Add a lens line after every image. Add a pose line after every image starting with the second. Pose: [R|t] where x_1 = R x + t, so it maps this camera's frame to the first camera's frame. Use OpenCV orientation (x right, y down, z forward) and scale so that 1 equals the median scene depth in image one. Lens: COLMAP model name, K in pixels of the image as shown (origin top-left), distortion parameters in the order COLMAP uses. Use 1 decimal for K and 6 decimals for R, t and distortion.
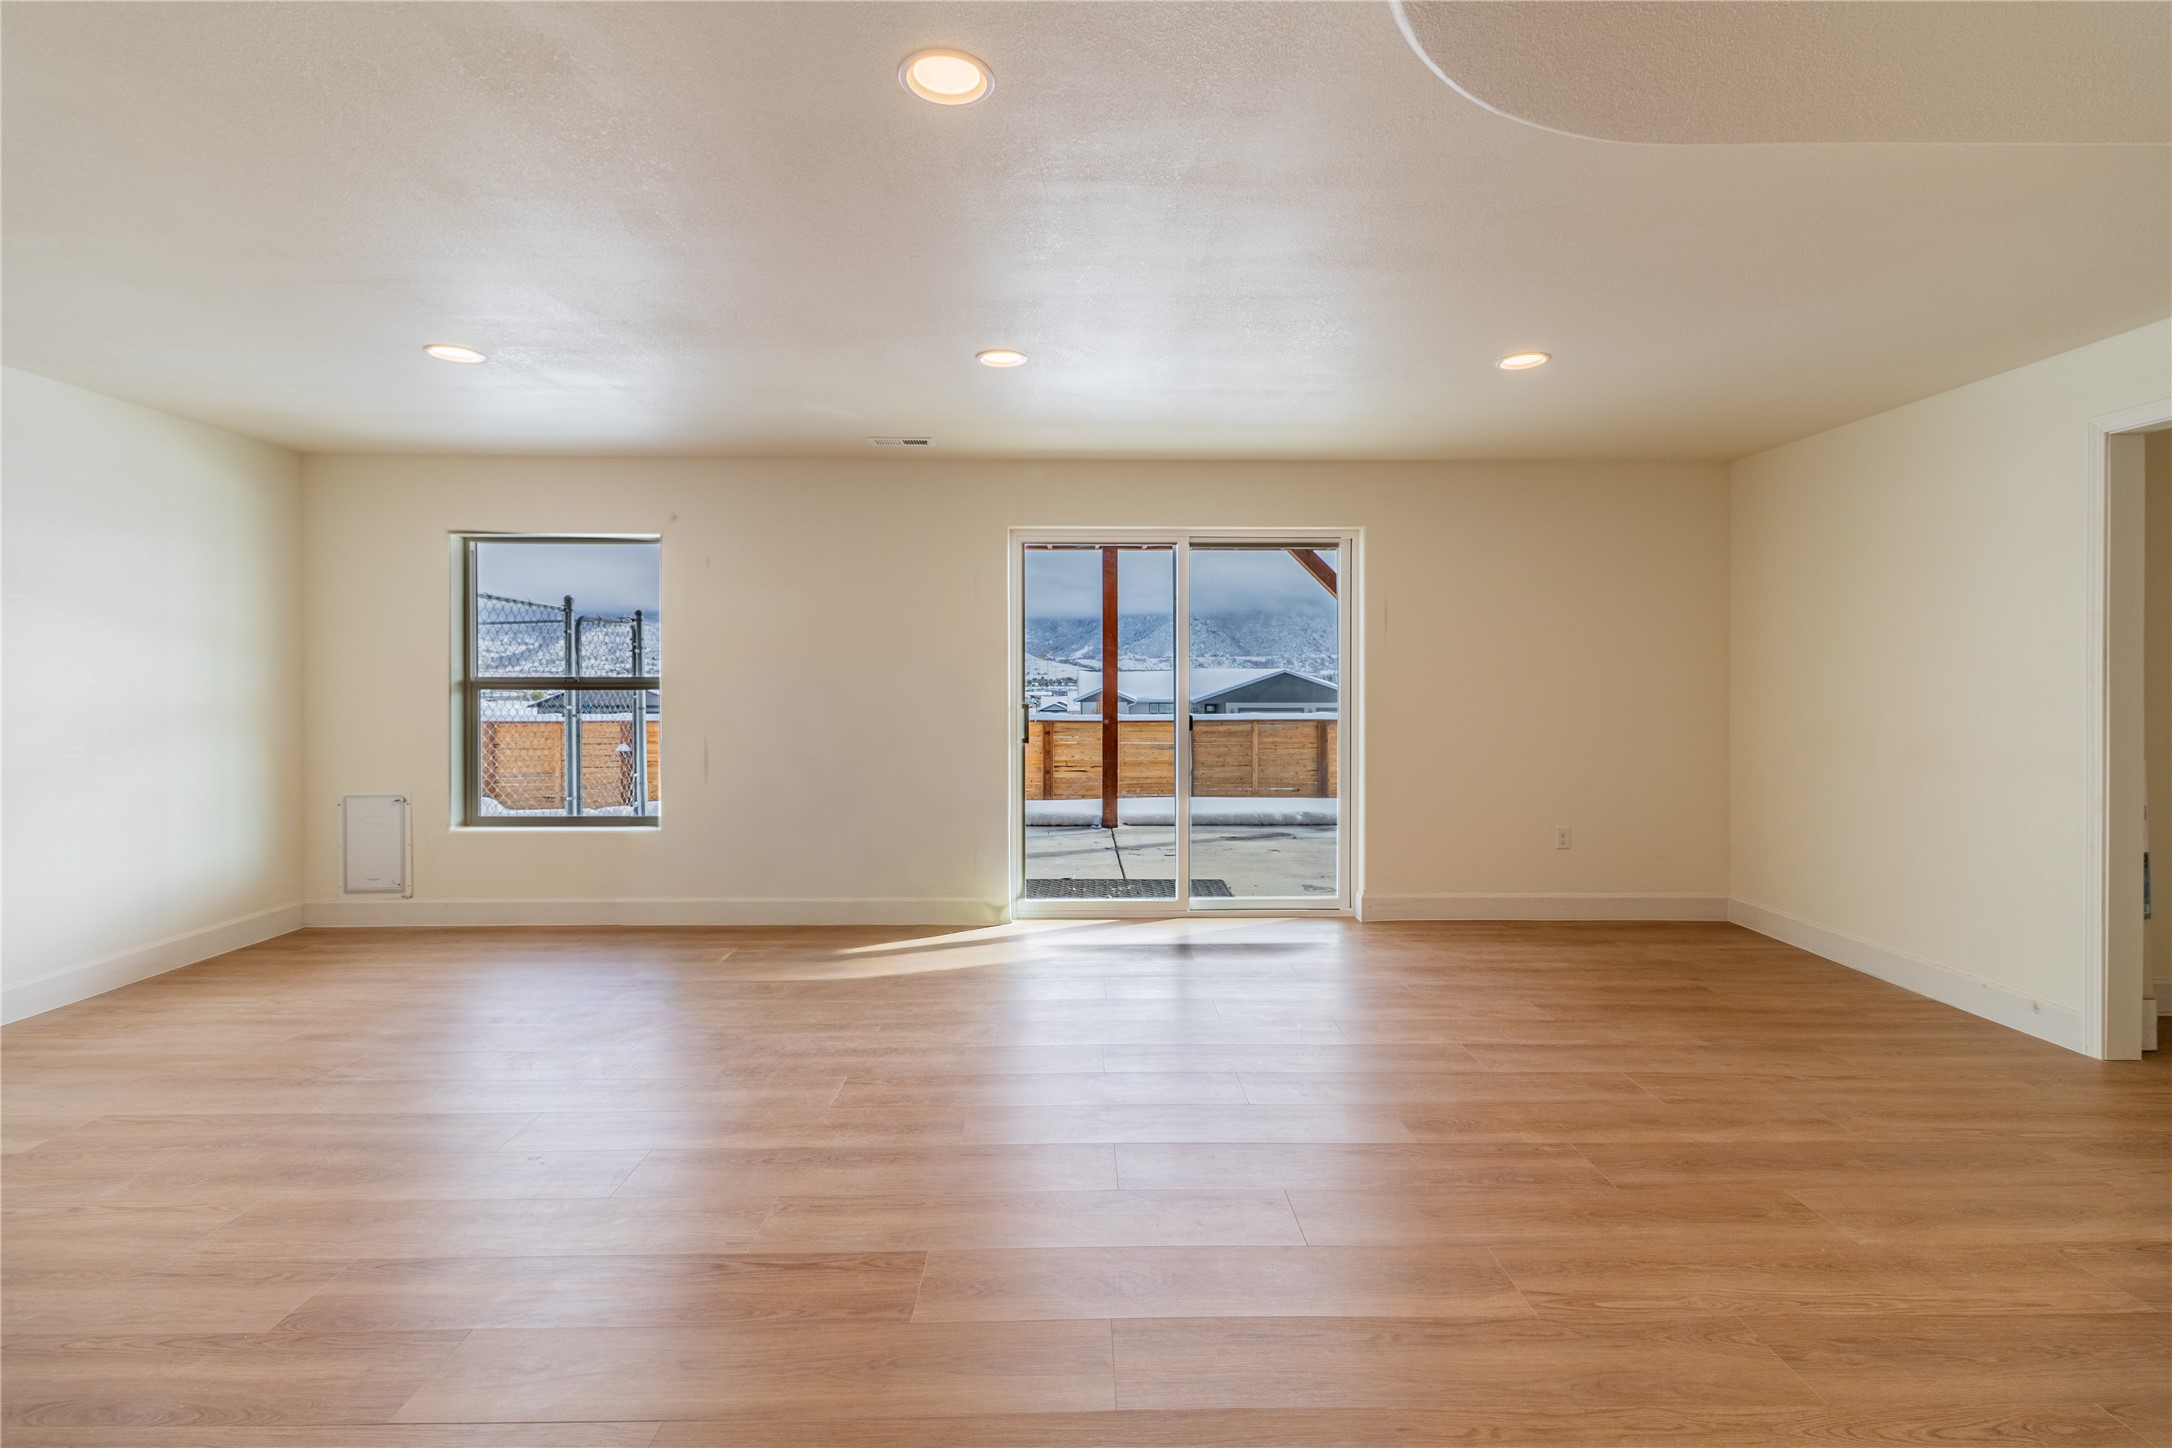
lens RADIAL K [[989.1, 0, 1085.4], [0, 989.1, 683.5], [0, 0, 1]] dist [0.000332, -0.001335]
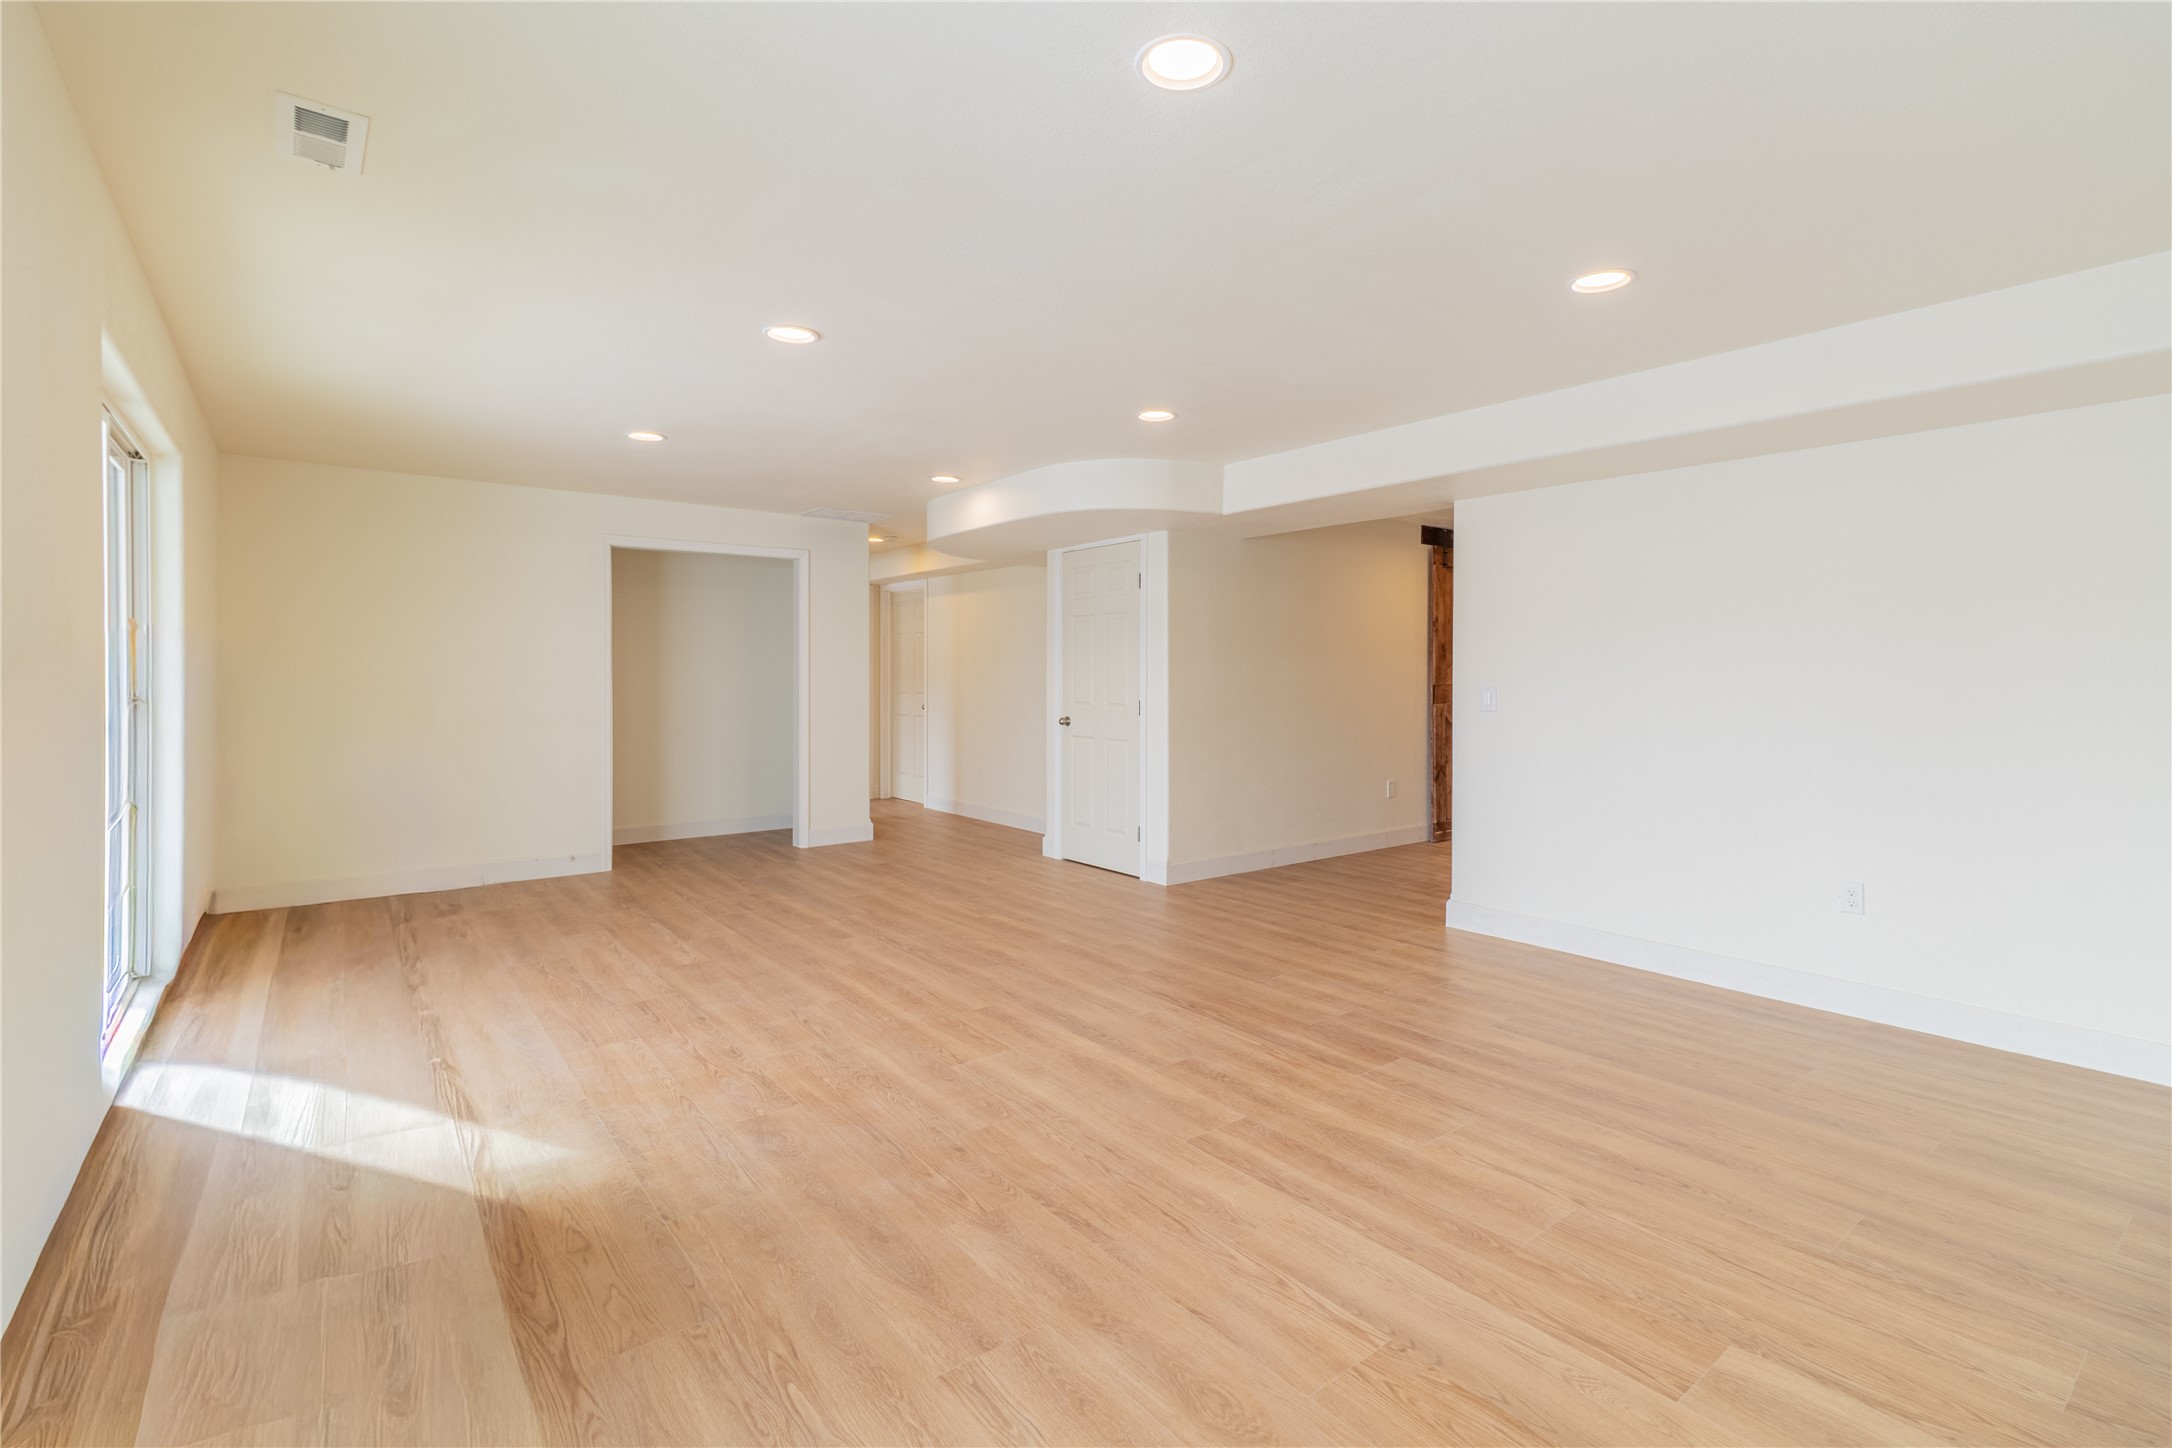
lens RADIAL K [[989.1, 0, 1085.4], [0, 989.1, 683.5], [0, 0, 1]] dist [0.000332, -0.001335]
pose [[-0.592565, -0.011484, 0.805441, -1.282901], [-0.001290, 0.999911, 0.013308, -0.011810], [-0.805521, 0.006847, -0.592527, 1.678613]]
